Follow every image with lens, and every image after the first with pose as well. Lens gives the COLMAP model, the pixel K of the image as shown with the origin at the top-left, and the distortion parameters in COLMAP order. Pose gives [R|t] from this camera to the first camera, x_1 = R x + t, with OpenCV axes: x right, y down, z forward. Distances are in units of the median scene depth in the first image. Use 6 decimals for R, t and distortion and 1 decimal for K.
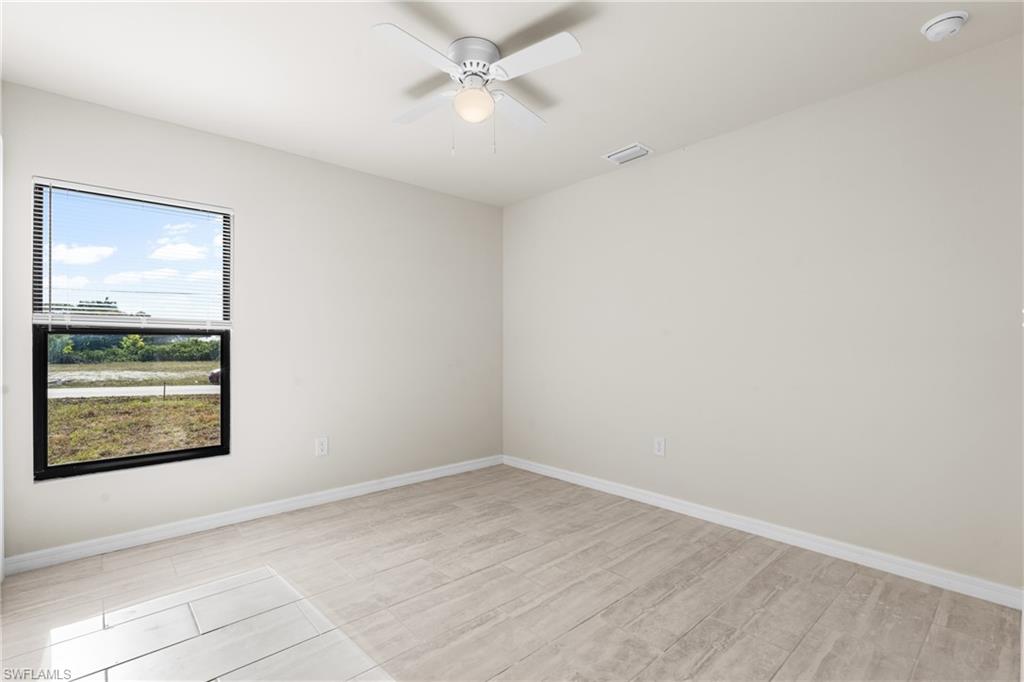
lens RADIAL K [[476.8, 0, 512.0], [0, 476.8, 341.0], [0, 0, 1]] dist [0.001666, 0.000367]
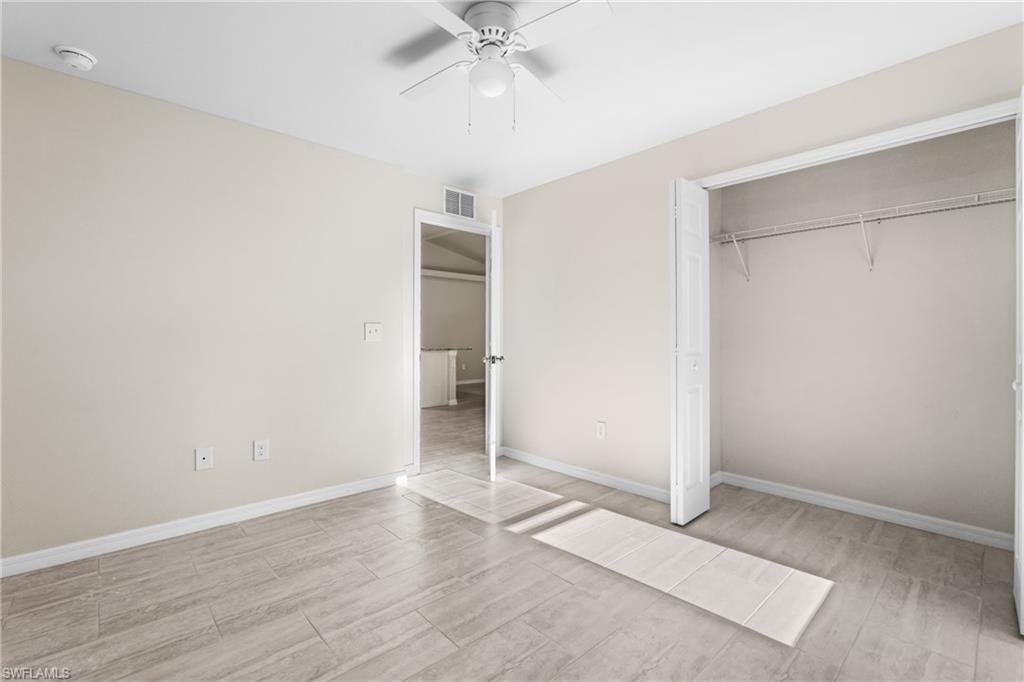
lens RADIAL K [[454.3, 0, 512.0], [0, 454.3, 341.0], [0, 0, 1]] dist [0.000823, 0.000020]
pose [[-0.999859, 0.002161, -0.016667, -0.107289], [0.002135, 0.999996, 0.001606, 0.016739], [0.016670, 0.001570, -0.999860, 1.937538]]
